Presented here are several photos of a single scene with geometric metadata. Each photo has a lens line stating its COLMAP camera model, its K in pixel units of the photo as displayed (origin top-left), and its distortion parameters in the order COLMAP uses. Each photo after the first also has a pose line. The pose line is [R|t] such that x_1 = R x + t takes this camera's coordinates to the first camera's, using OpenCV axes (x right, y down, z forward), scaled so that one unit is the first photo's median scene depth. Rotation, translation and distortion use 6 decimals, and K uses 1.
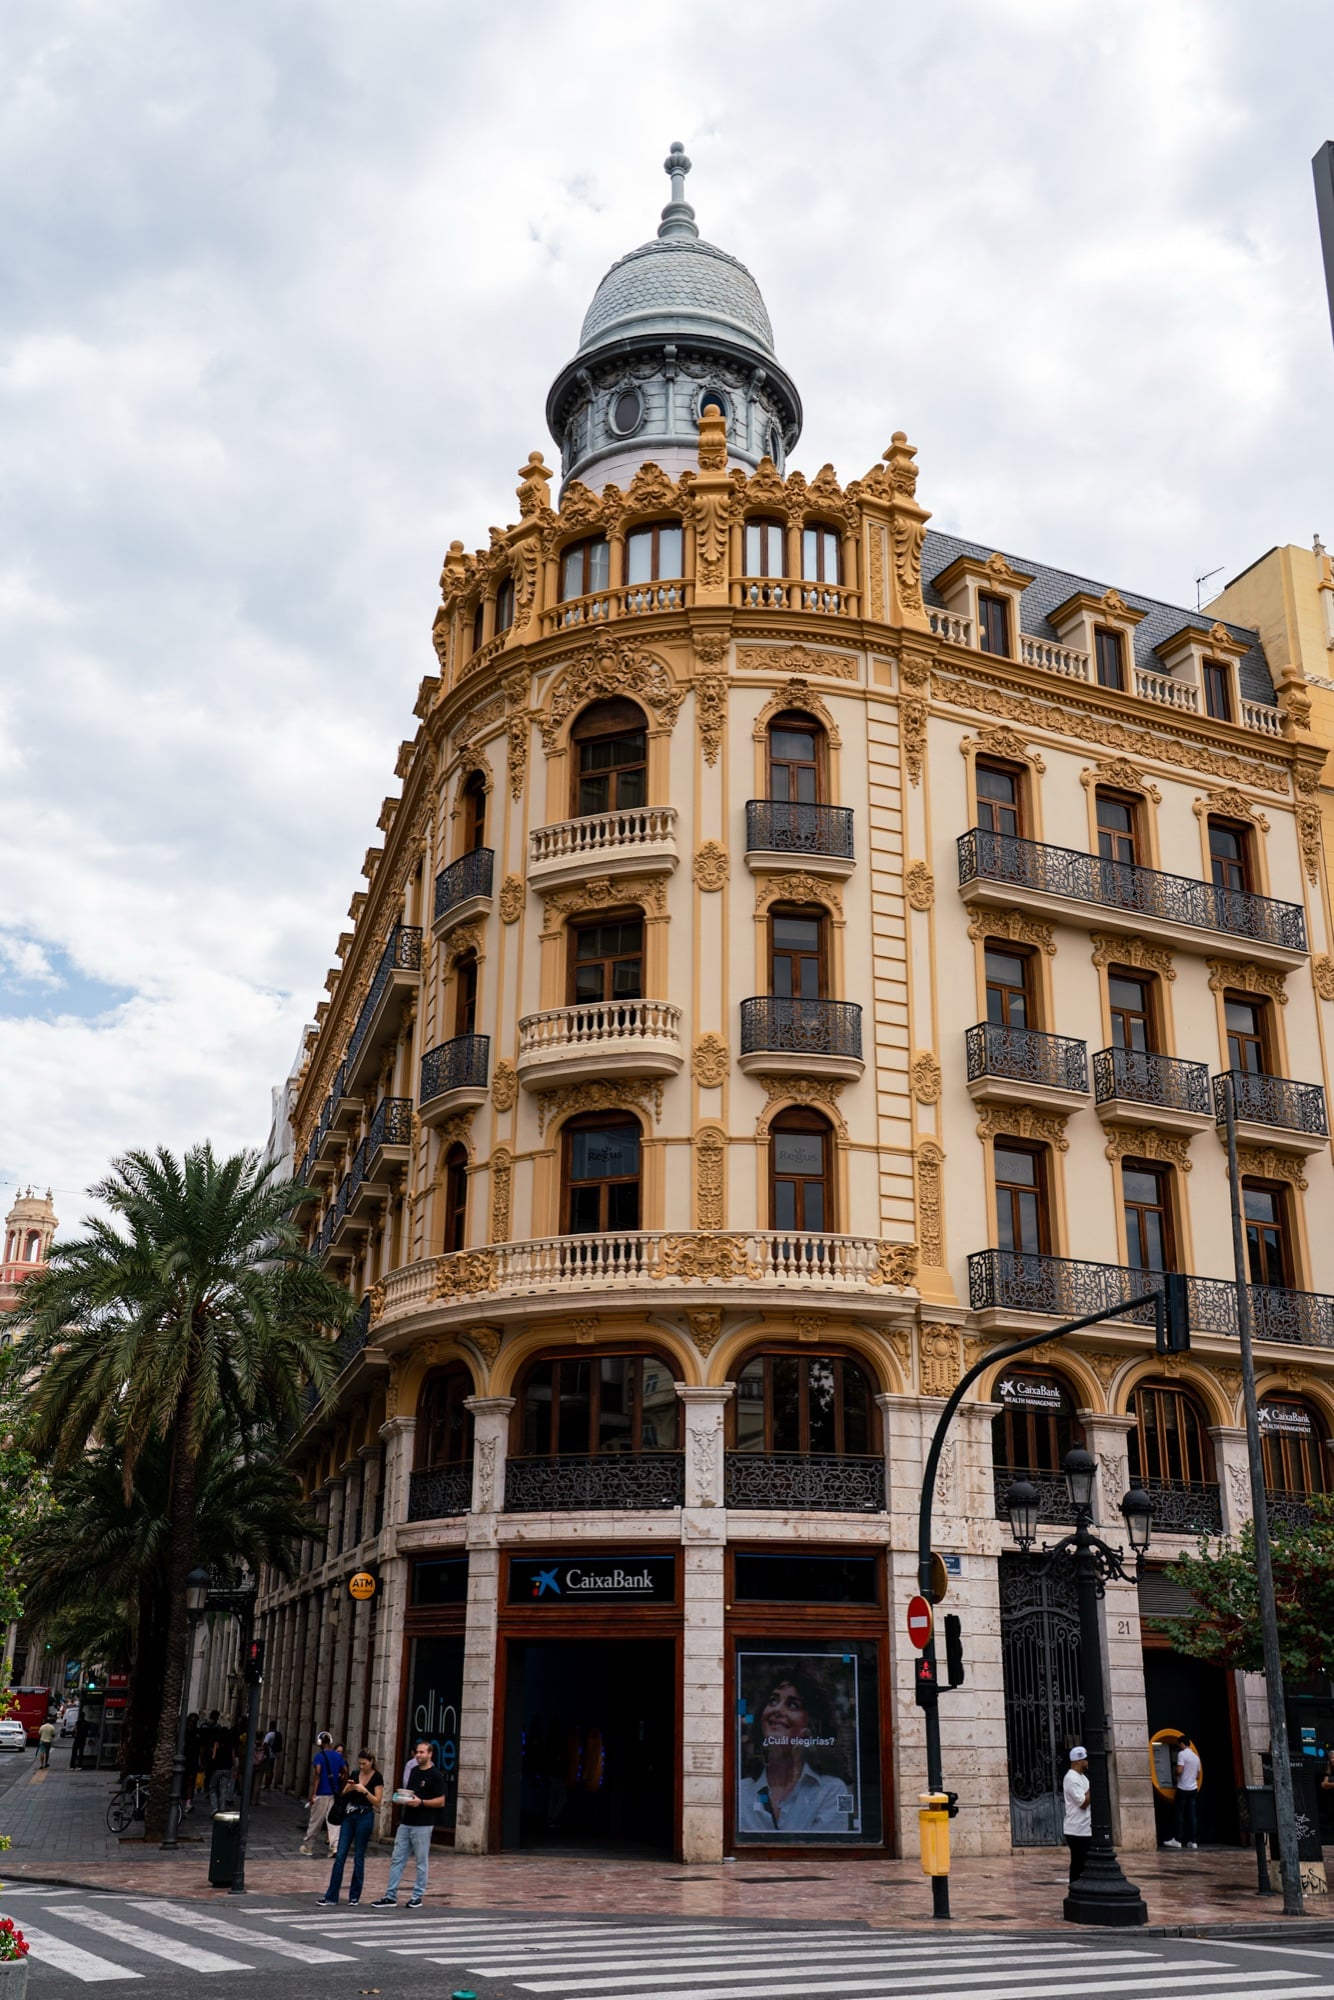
lens RADIAL K [[1783.4, 0, 667.0], [0, 1783.4, 1000.0], [0, 0, 1]] dist [0.008669, 0.001797]
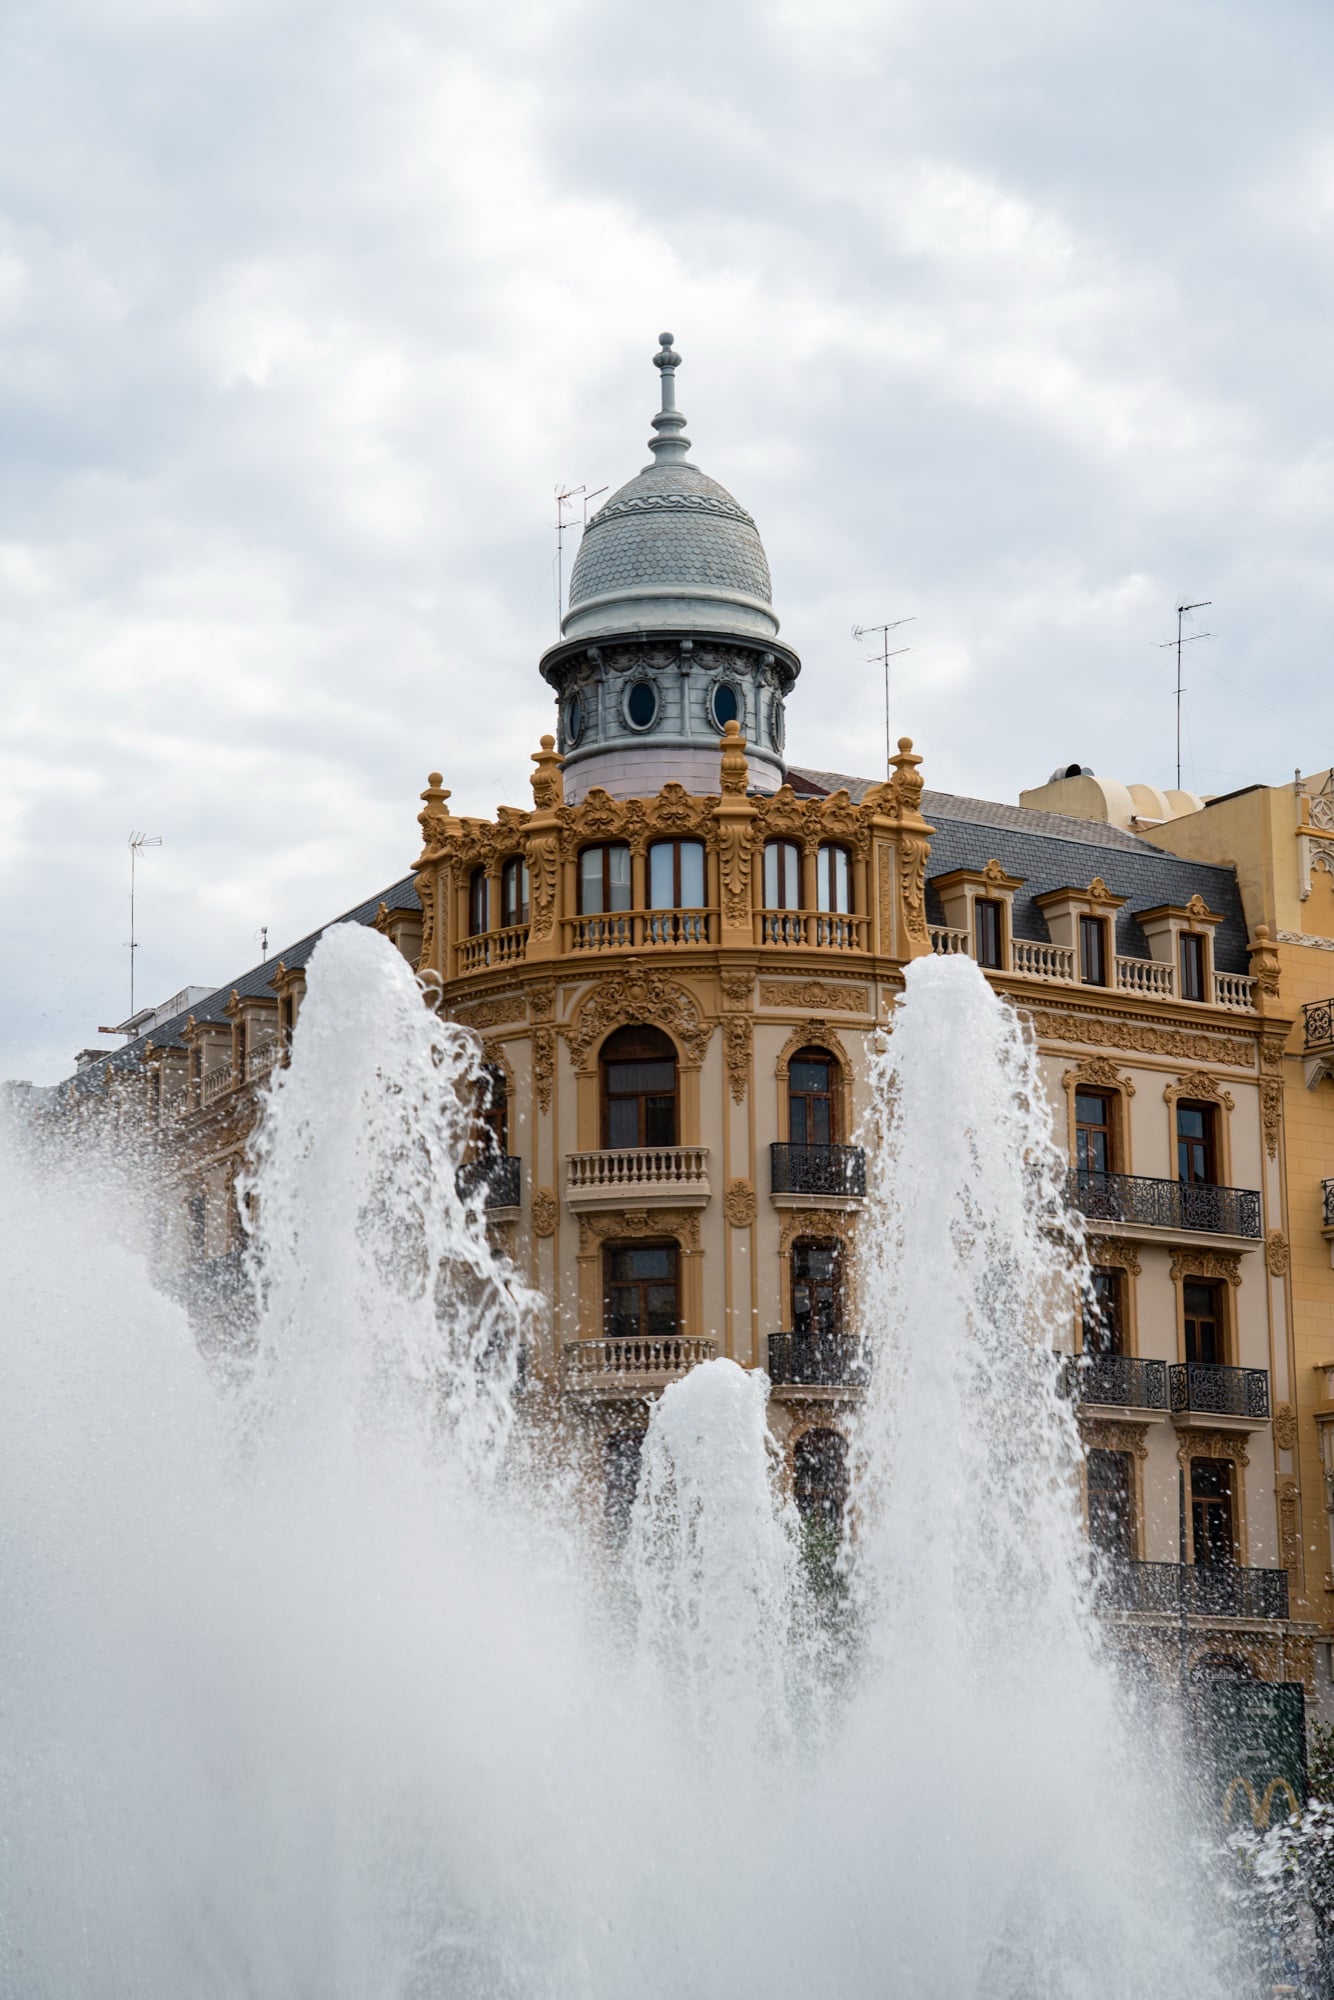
lens RADIAL K [[3323.2, 0, 667.0], [0, 3323.2, 1000.0], [0, 0, 1]] dist [-0.041803, -0.002185]
pose [[0.989042, 0.019227, 0.146375, -0.295421], [-0.033358, 0.994946, 0.094707, -0.359278], [-0.143815, -0.098552, 0.984685, -0.918947]]
